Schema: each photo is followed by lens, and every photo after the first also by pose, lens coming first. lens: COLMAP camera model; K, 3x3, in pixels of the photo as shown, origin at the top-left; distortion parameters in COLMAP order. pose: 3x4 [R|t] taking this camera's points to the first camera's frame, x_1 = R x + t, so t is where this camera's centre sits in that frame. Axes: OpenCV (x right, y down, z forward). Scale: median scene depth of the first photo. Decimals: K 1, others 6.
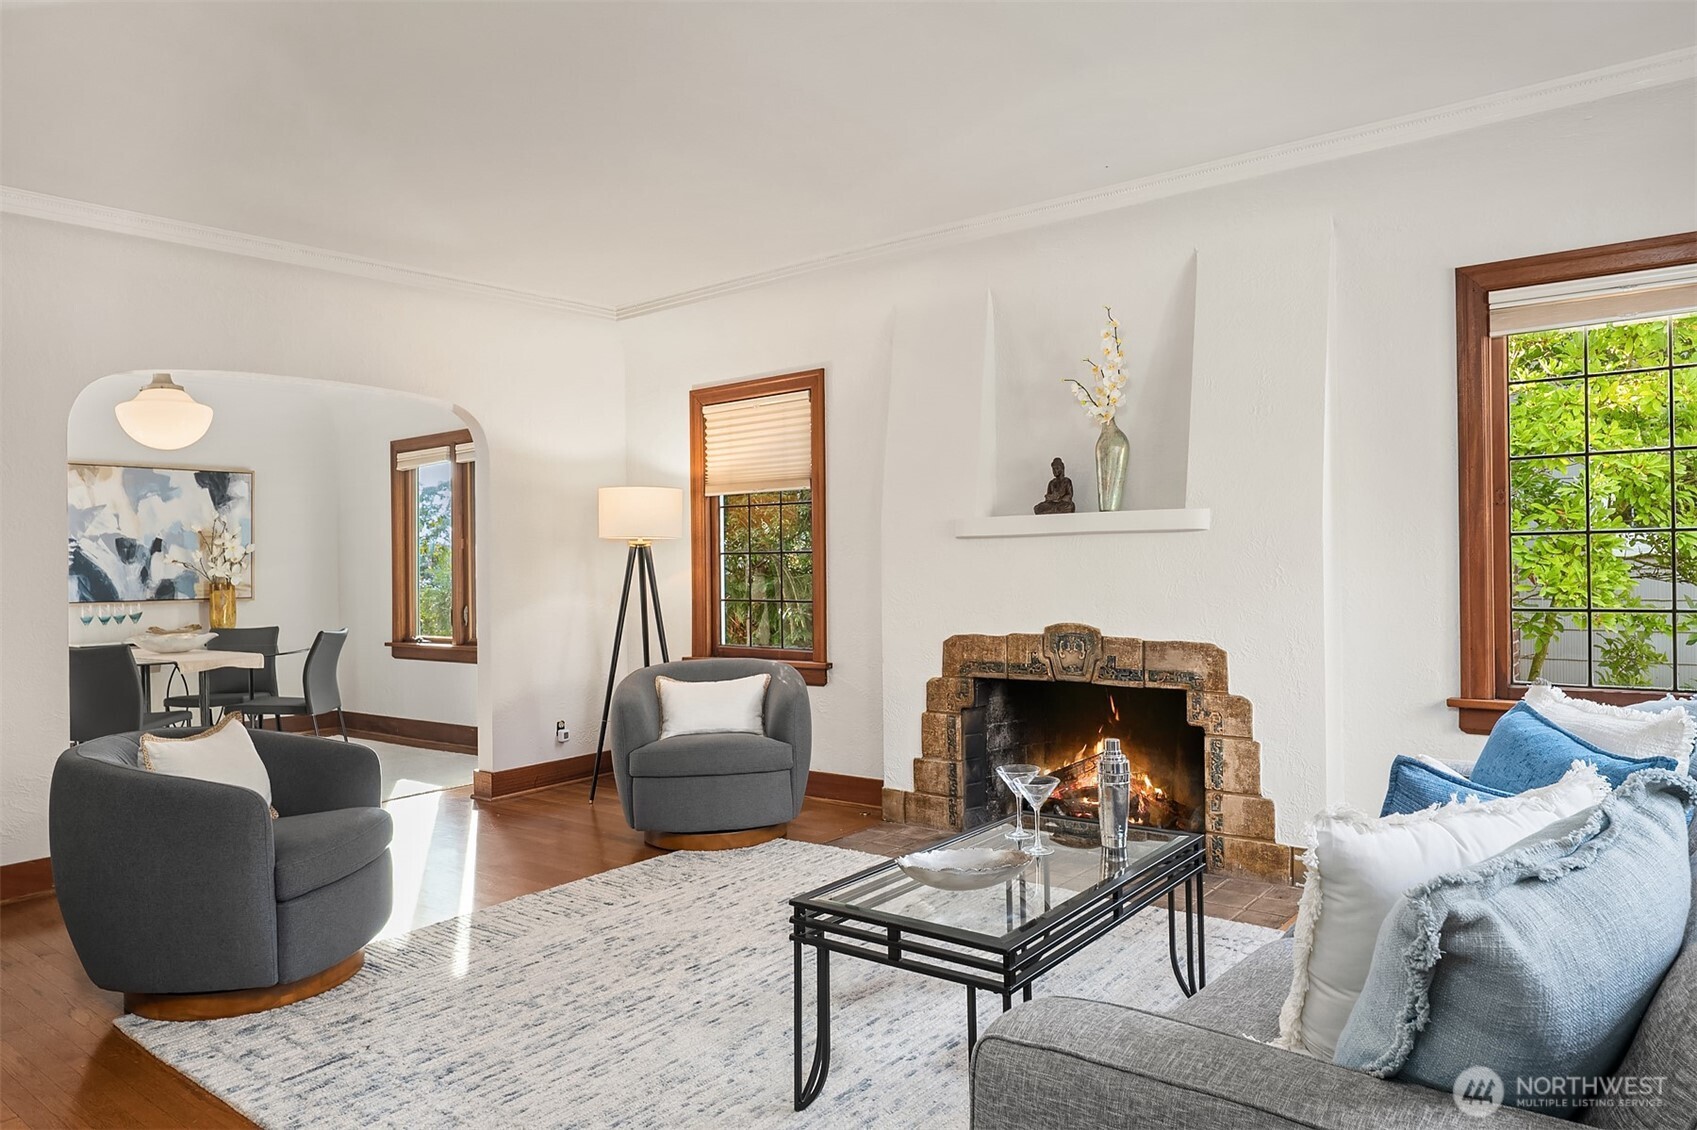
lens RADIAL K [[1097.2, 0, 856.2], [0, 1097.2, 551.1], [0, 0, 1]] dist [-0.003205, -0.007900]
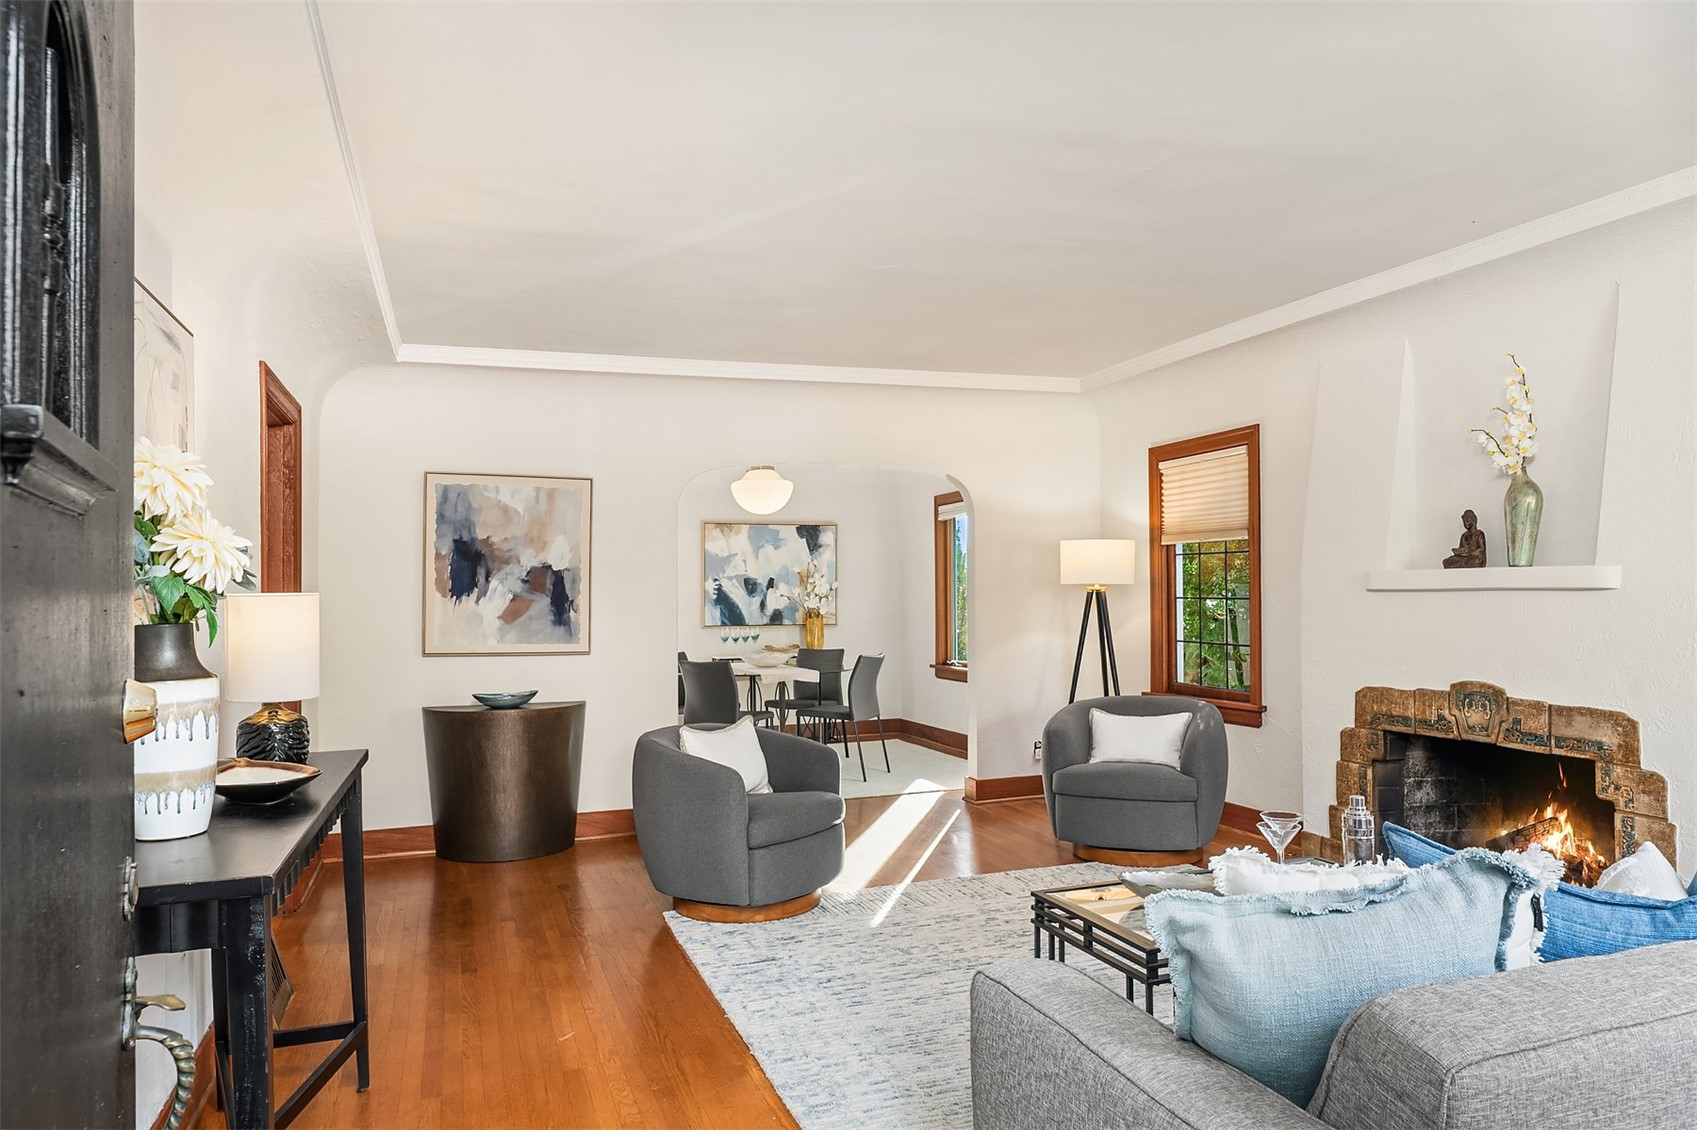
lens RADIAL K [[1097.2, 0, 860.7], [0, 1097.2, 565.6], [0, 0, 1]] dist [-0.003205, -0.007900]
pose [[0.852695, -0.003409, -0.522397, 0.231426], [0.000152, 0.999980, -0.006278, -0.029852], [0.522408, 0.005274, 0.852679, -0.107707]]
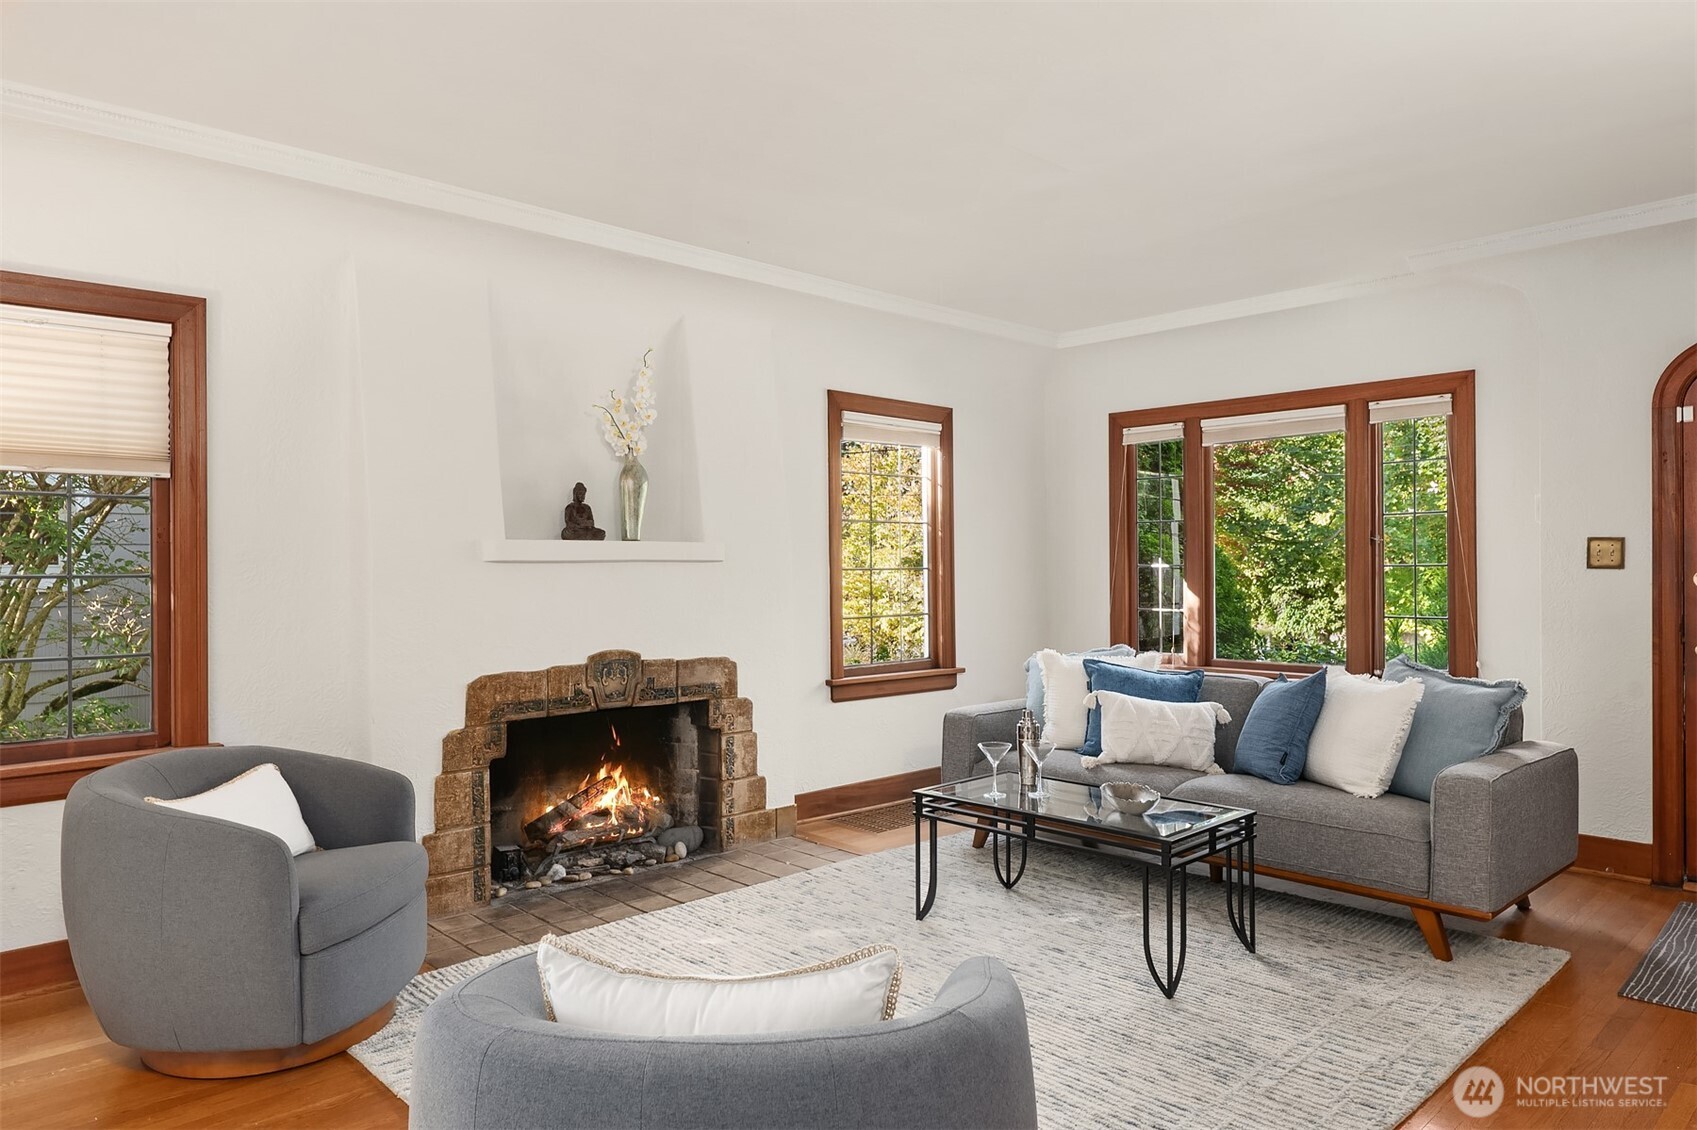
lens RADIAL K [[1097.2, 0, 853.7], [0, 1097.2, 561.4], [0, 0, 1]] dist [-0.003205, -0.007900]
pose [[0.135406, 0.020724, 0.990574, -0.752096], [-0.005182, 0.999782, -0.020208, 0.003521], [-0.990777, -0.002397, 0.135483, 0.628477]]
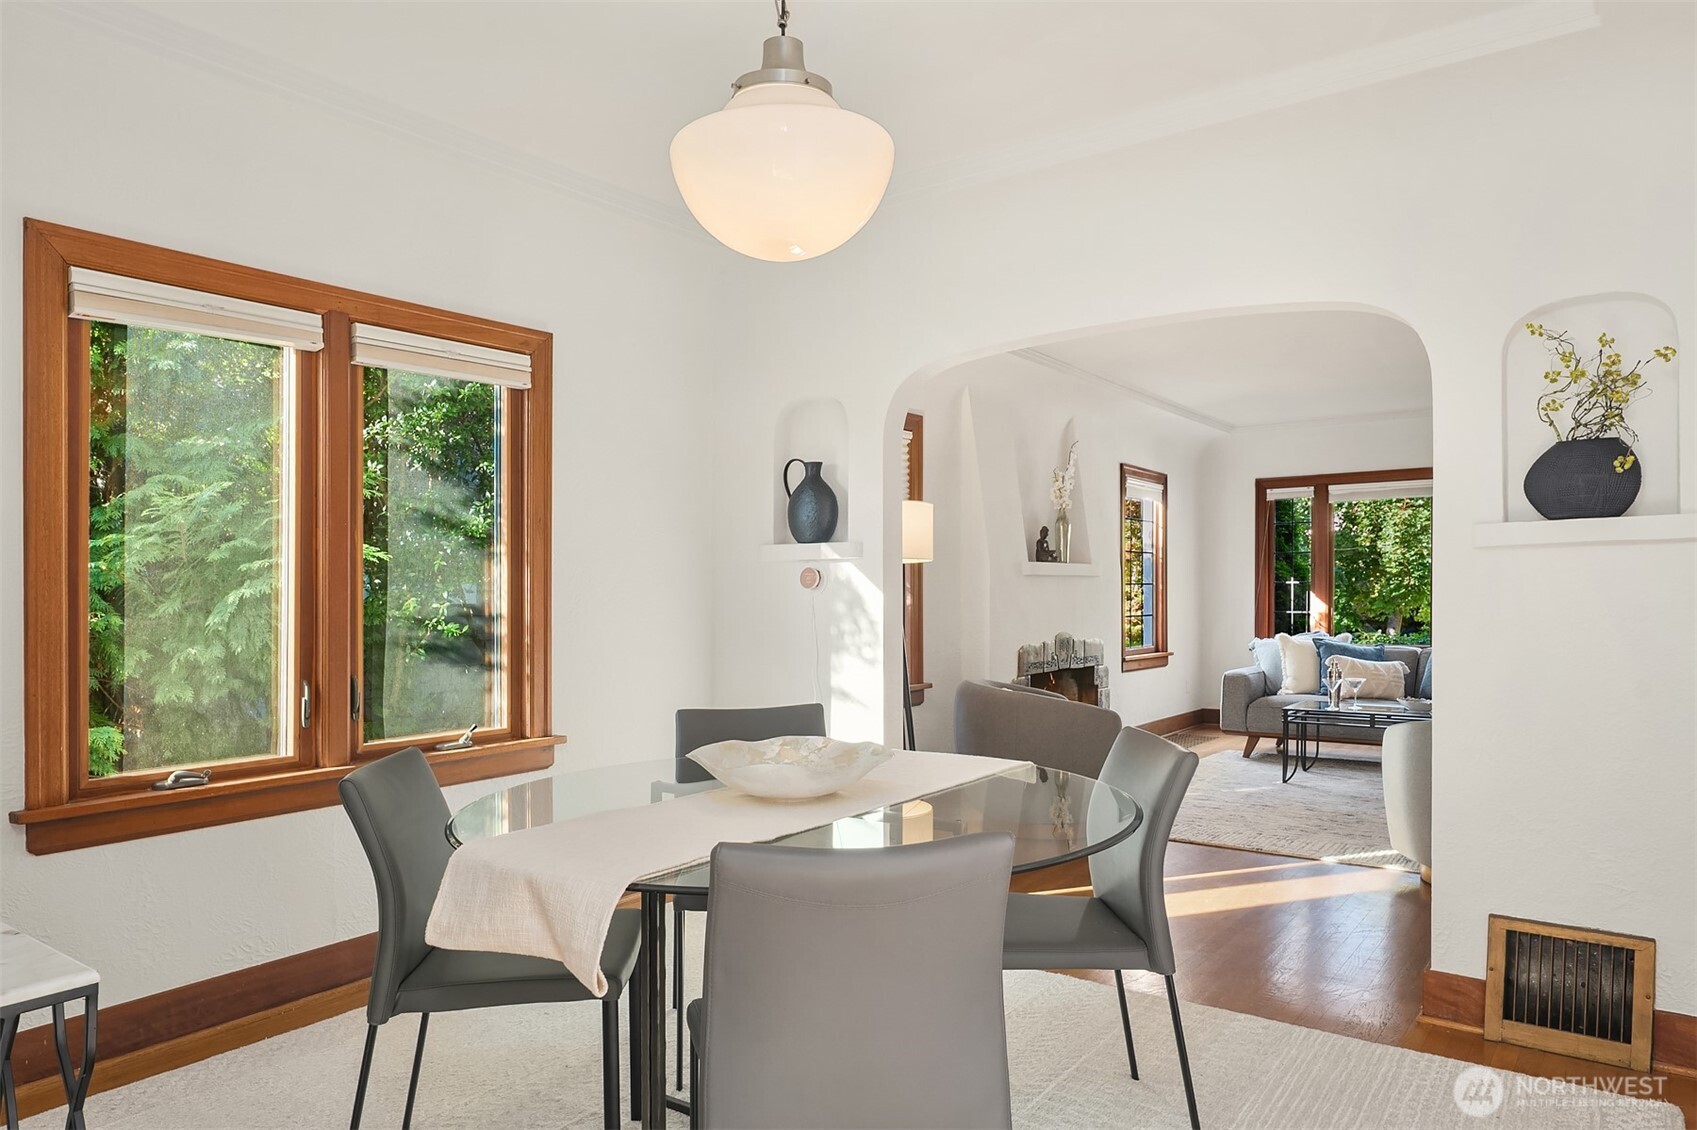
lens RADIAL K [[1097.2, 0, 862.7], [0, 1097.2, 594.1], [0, 0, 1]] dist [-0.003205, -0.007900]
pose [[-0.032501, 0.021536, 0.999240, -1.346961], [0.000632, 0.999768, -0.021527, 0.043521], [-0.999471, -0.000068, -0.032508, 1.304713]]
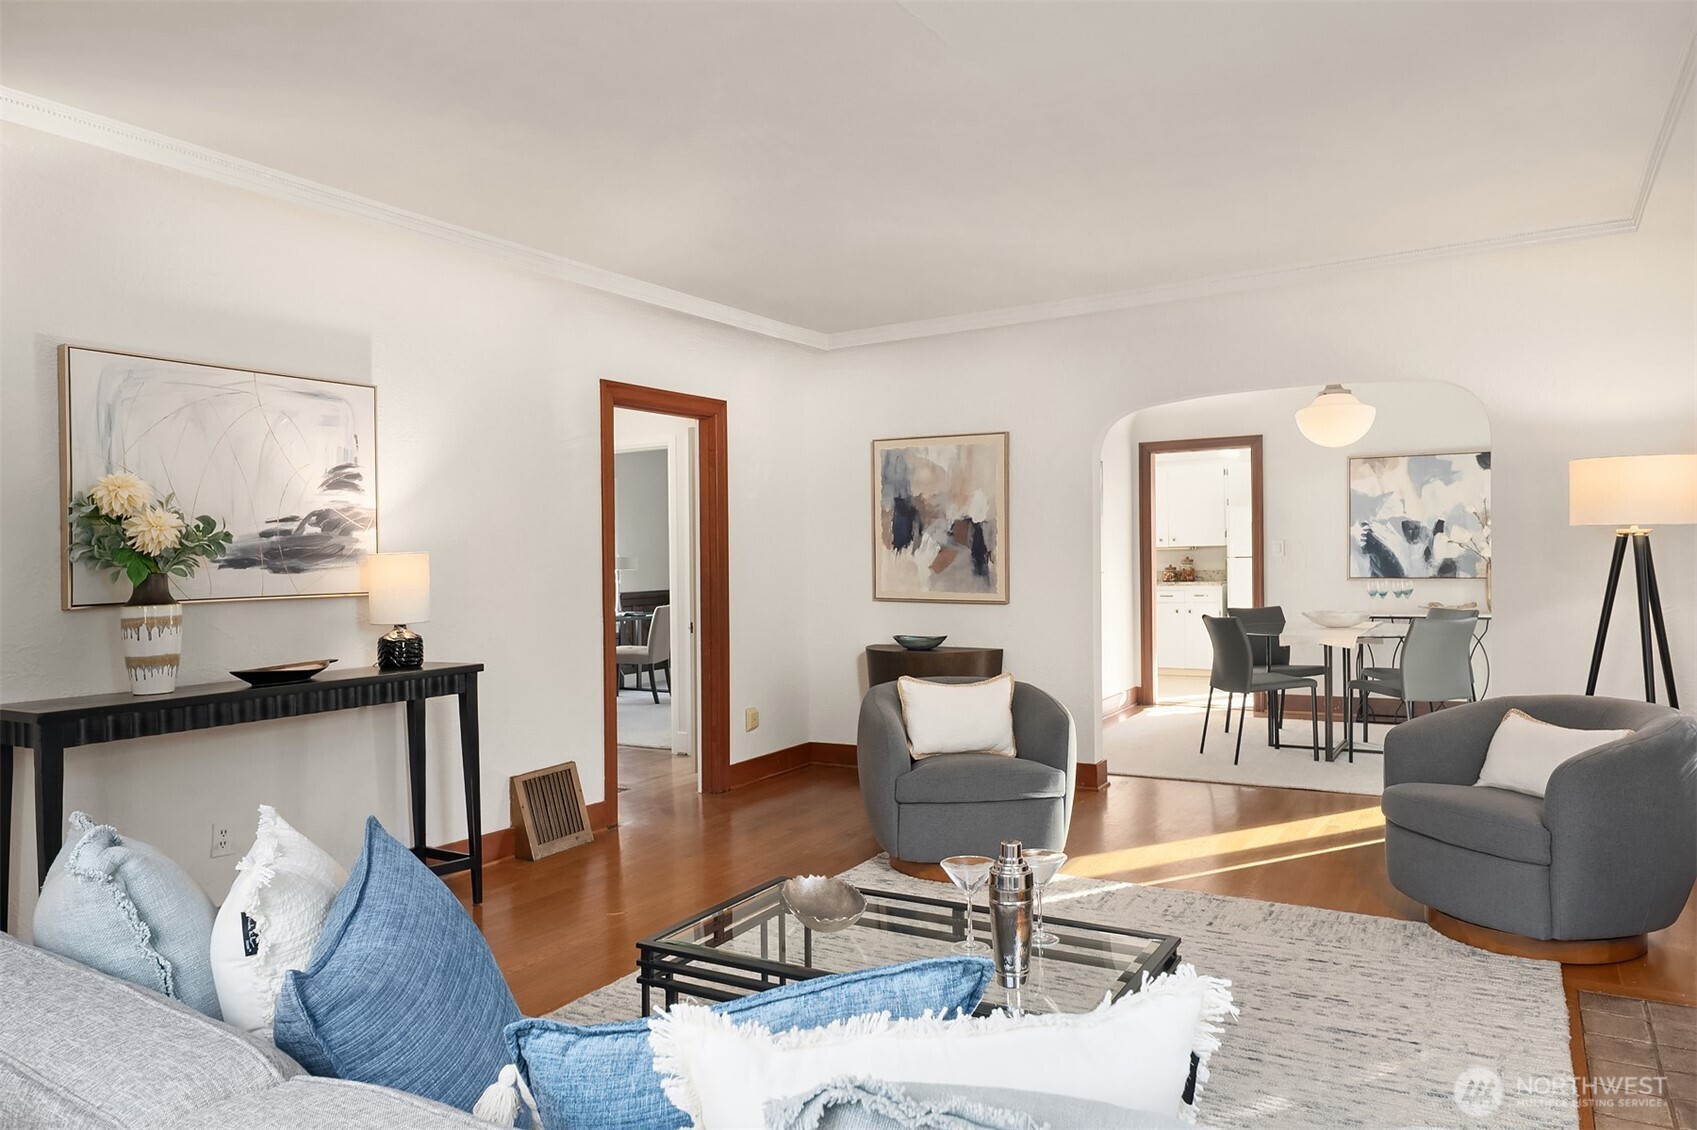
lens RADIAL K [[1097.2, 0, 864.4], [0, 1097.2, 555.0], [0, 0, 1]] dist [-0.003205, -0.007900]
pose [[0.133958, 0.019165, -0.990802, 0.579577], [0.025855, 0.999405, 0.022827, -0.027295], [0.990650, -0.028675, 0.133383, 0.492251]]
